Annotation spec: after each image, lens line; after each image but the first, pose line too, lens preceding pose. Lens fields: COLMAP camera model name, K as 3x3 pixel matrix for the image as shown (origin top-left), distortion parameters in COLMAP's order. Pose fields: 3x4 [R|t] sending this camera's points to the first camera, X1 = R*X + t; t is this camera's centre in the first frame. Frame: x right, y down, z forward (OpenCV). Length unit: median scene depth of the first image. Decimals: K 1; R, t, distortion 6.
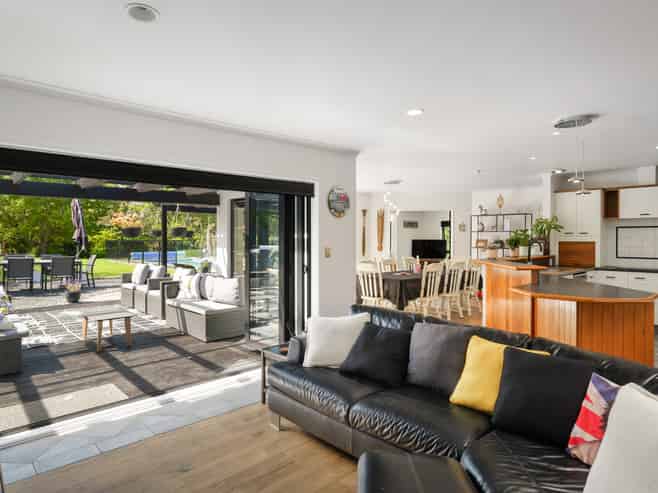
lens RADIAL K [[391.5, 0, 329.0], [0, 391.5, 246.5], [0, 0, 1]] dist [0.007059, 0.000959]
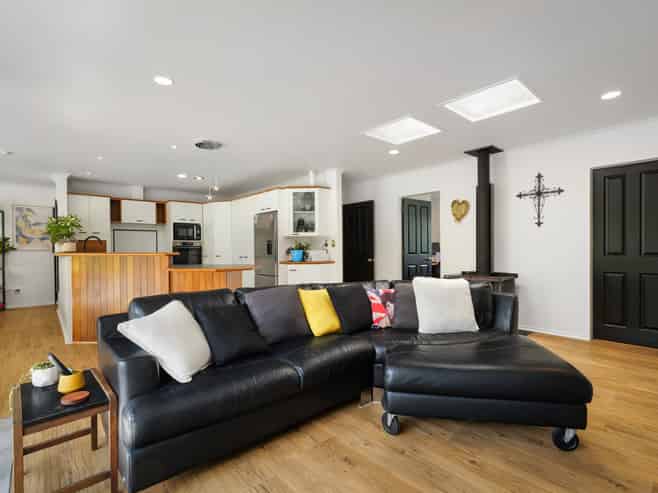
lens RADIAL K [[326.9, 0, 308.4], [0, 326.9, 248.2], [0, 0, 1]] dist [-0.001333, -0.000092]
pose [[0.076841, 0.006175, 0.997024, -0.262221], [0.023183, 0.999699, -0.007978, 0.033734], [-0.996774, 0.023727, 0.076674, 0.301562]]
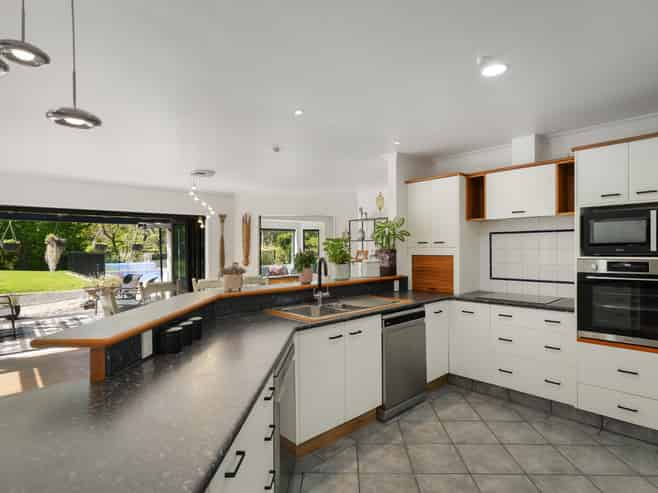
lens RADIAL K [[366.1, 0, 329.0], [0, 366.1, 246.5], [0, 0, 1]] dist [-0.000931, -0.000135]
pose [[0.999937, -0.009188, 0.006466, 0.454076], [0.009340, 0.999671, -0.023870, -0.014032], [-0.006245, 0.023929, 0.999694, 0.383539]]
